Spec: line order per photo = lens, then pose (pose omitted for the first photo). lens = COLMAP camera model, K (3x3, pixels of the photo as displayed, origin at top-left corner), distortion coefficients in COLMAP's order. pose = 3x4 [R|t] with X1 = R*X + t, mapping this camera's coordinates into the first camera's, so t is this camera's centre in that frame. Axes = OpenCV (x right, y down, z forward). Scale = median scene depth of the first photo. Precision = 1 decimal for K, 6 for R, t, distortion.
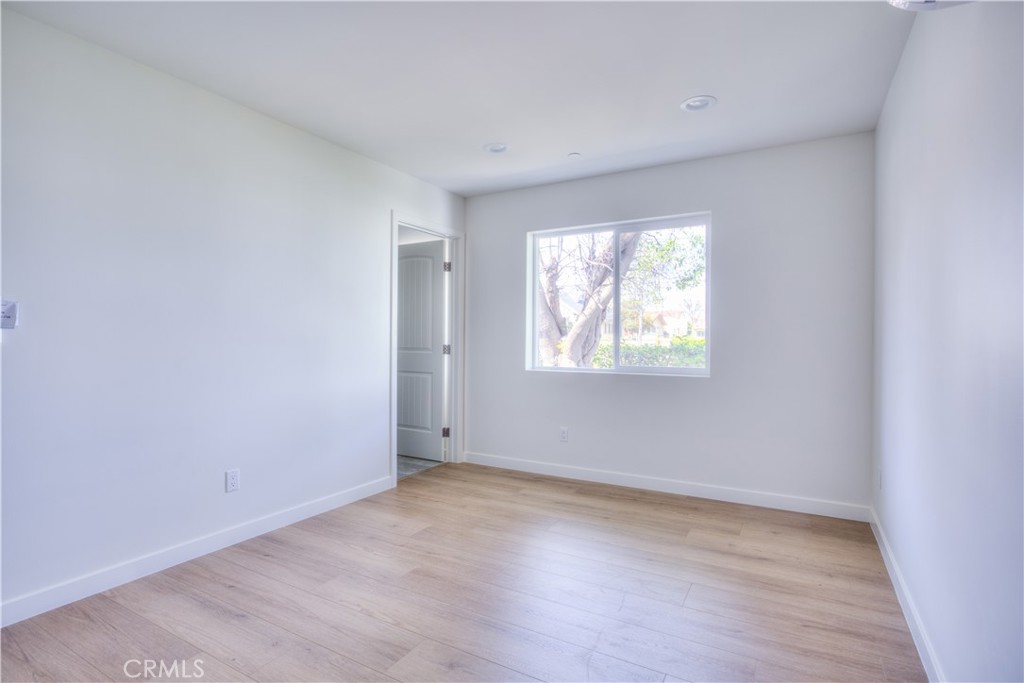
lens RADIAL K [[499.4, 0, 511.1], [0, 499.4, 339.0], [0, 0, 1]] dist [-0.024806, 0.009571]
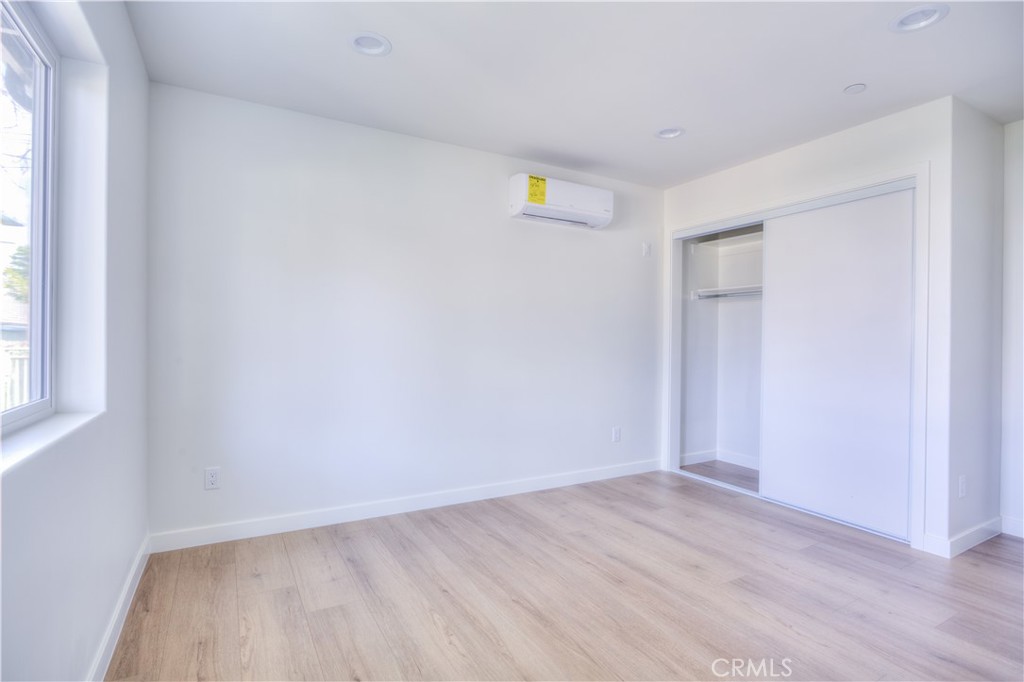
lens RADIAL K [[499.4, 0, 511.1], [0, 499.4, 338.5], [0, 0, 1]] dist [-0.024806, 0.009571]
pose [[-0.863045, -0.016389, 0.504861, -0.204857], [-0.015357, 0.999863, 0.006206, -0.002456], [-0.504893, -0.002397, -0.863178, 1.391323]]
